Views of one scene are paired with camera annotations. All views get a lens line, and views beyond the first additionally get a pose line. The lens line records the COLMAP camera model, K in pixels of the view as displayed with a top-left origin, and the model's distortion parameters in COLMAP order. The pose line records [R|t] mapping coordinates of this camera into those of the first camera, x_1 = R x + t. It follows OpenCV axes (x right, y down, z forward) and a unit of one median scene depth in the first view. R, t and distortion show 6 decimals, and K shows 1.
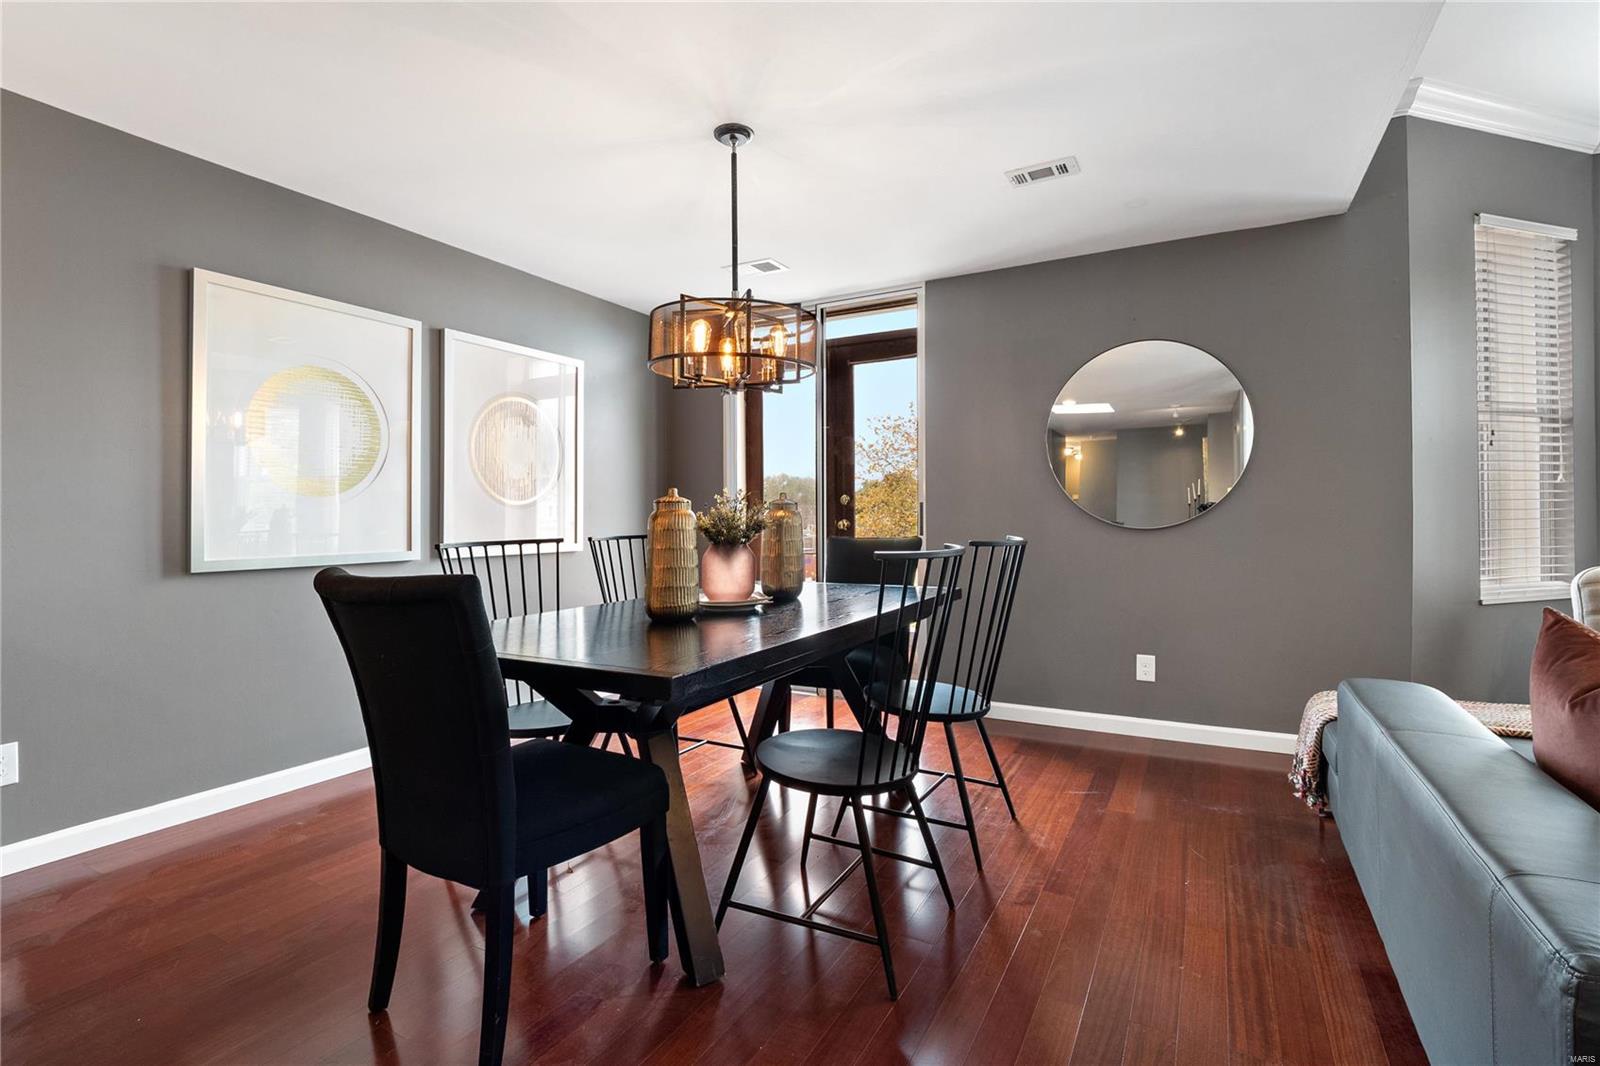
lens RADIAL K [[727.9, 0, 800.0], [0, 727.9, 533.0], [0, 0, 1]] dist [-0.016288, -0.000278]
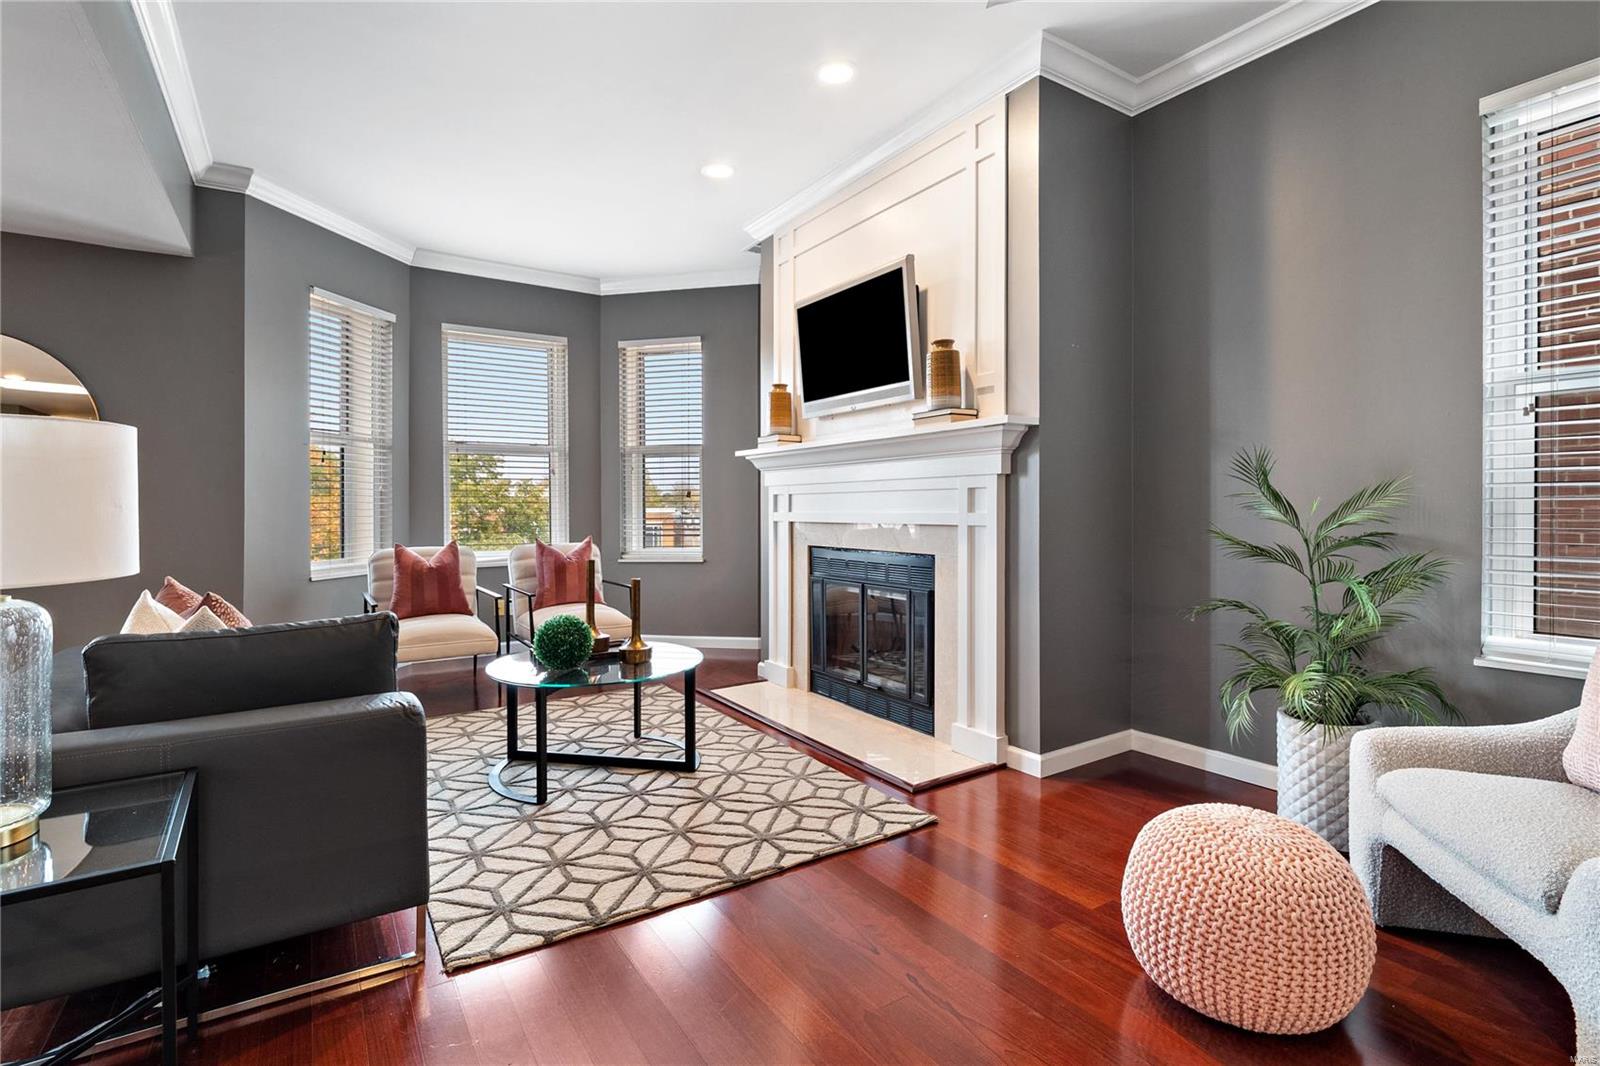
lens RADIAL K [[755.3, 0, 792.0], [0, 755.3, 515.3], [0, 0, 1]] dist [-0.002871, -0.013881]
pose [[0.466182, -0.001158, 0.884688, 0.154342], [0.018314, 0.999797, -0.008342, 0.002310], [-0.884500, 0.020091, 0.466108, -0.472597]]
